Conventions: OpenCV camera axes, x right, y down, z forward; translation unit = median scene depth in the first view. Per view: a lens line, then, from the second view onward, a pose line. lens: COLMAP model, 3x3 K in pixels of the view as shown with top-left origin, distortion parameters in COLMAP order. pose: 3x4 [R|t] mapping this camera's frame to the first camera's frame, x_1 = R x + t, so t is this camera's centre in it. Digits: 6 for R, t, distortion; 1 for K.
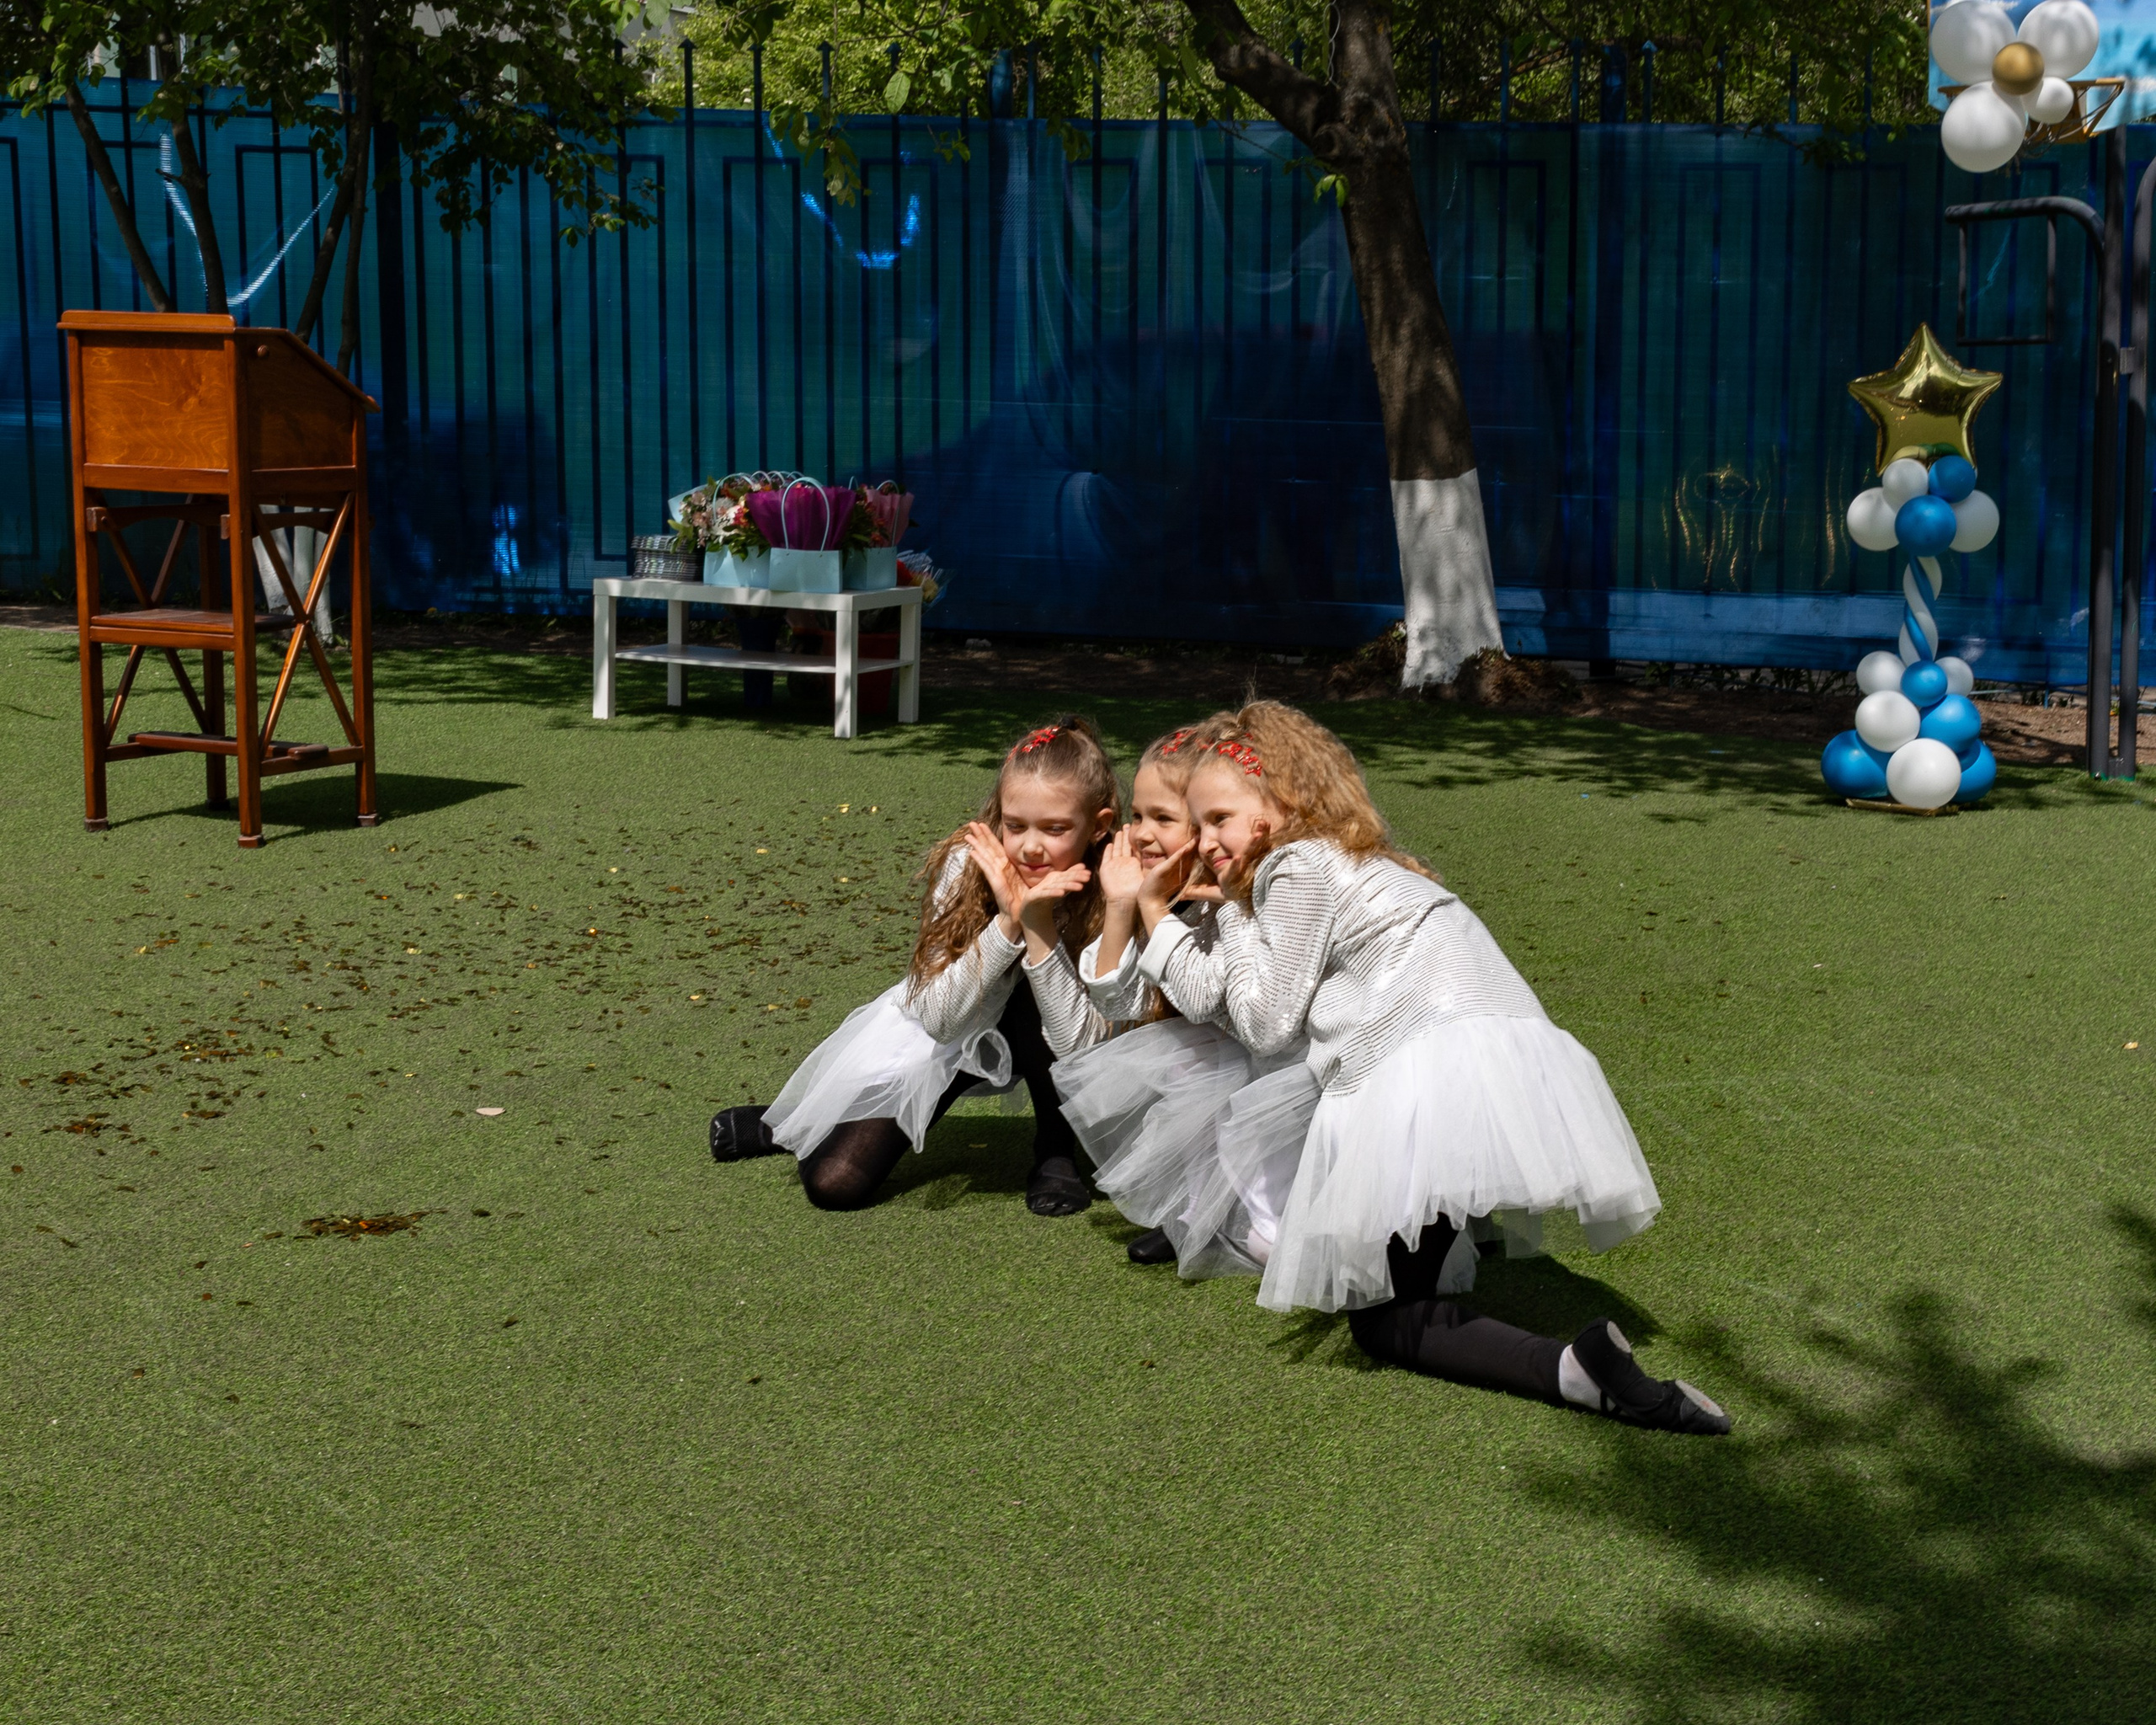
lens RADIAL K [[3150.4, 0, 1389.7], [0, 3150.4, 863.0], [0, 0, 1]] dist [0.003592, 0.010483]
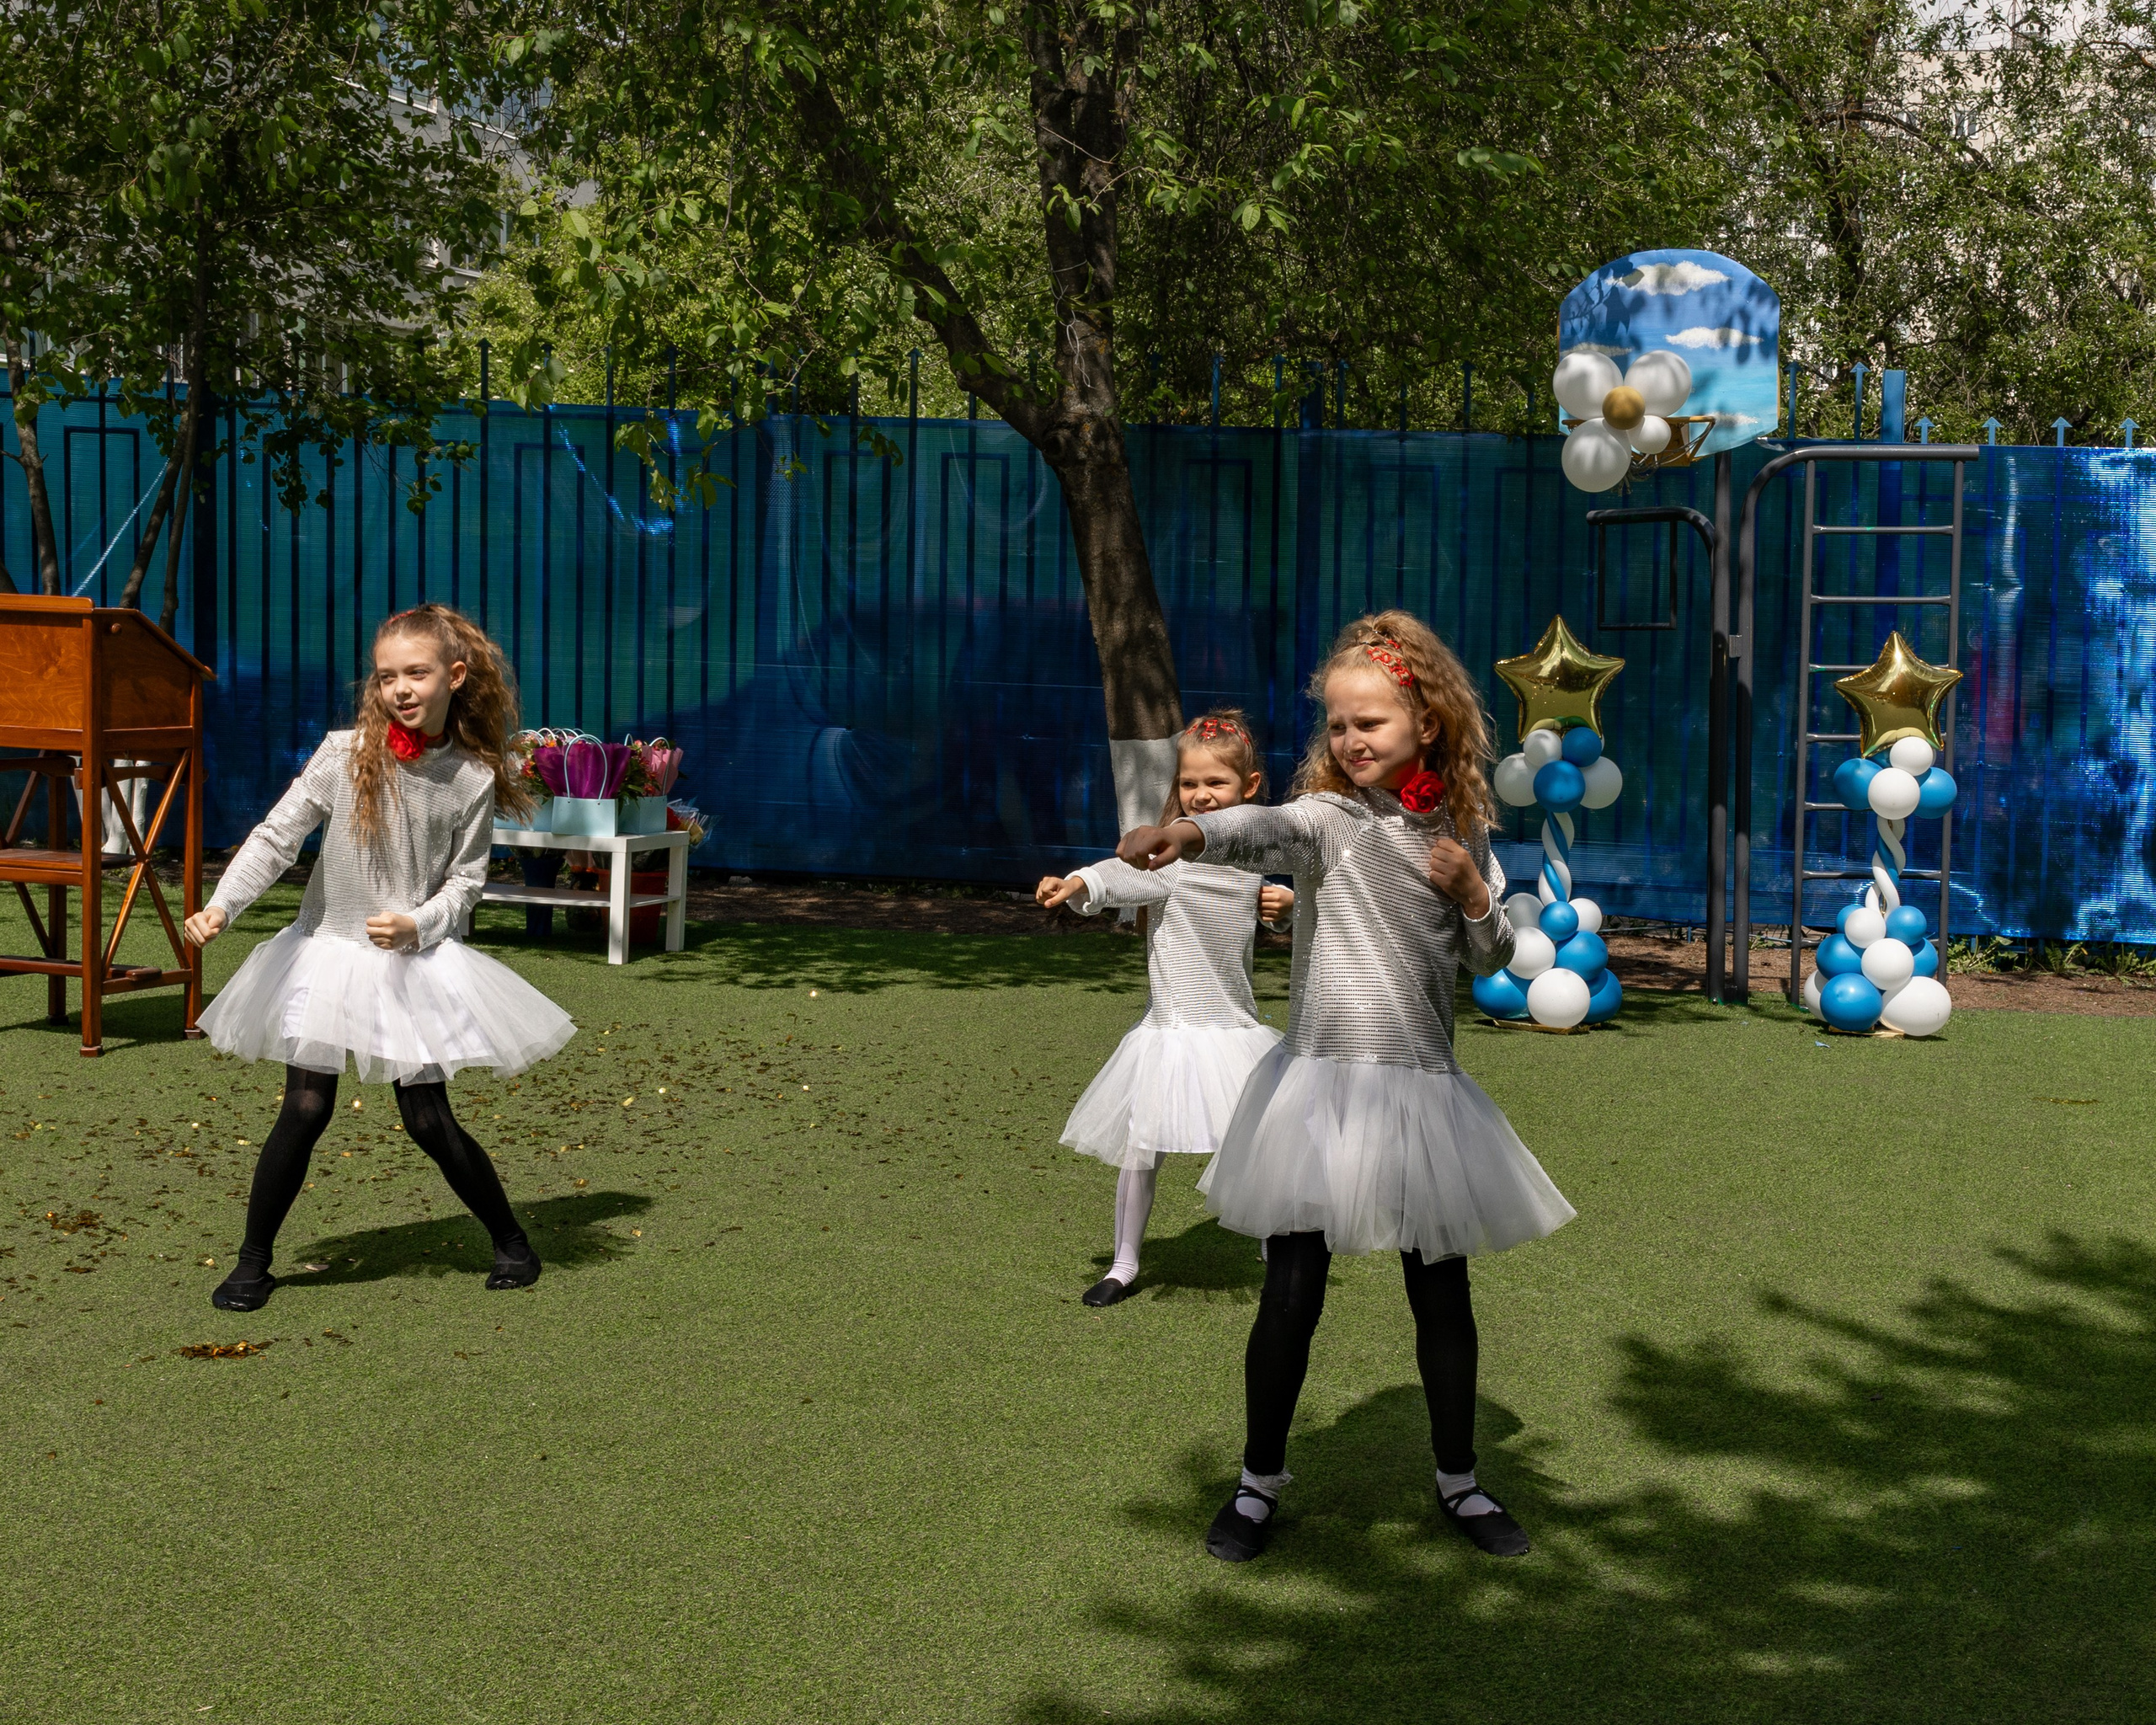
lens RADIAL K [[3150.4, 0, 1389.7], [0, 3150.4, 863.0], [0, 0, 1]] dist [0.003592, 0.010483]
pose [[0.997424, 0.005835, 0.071491, 0.027759], [-0.000465, 0.997191, -0.074900, 0.010592], [-0.071727, 0.074673, 0.994625, -0.182091]]
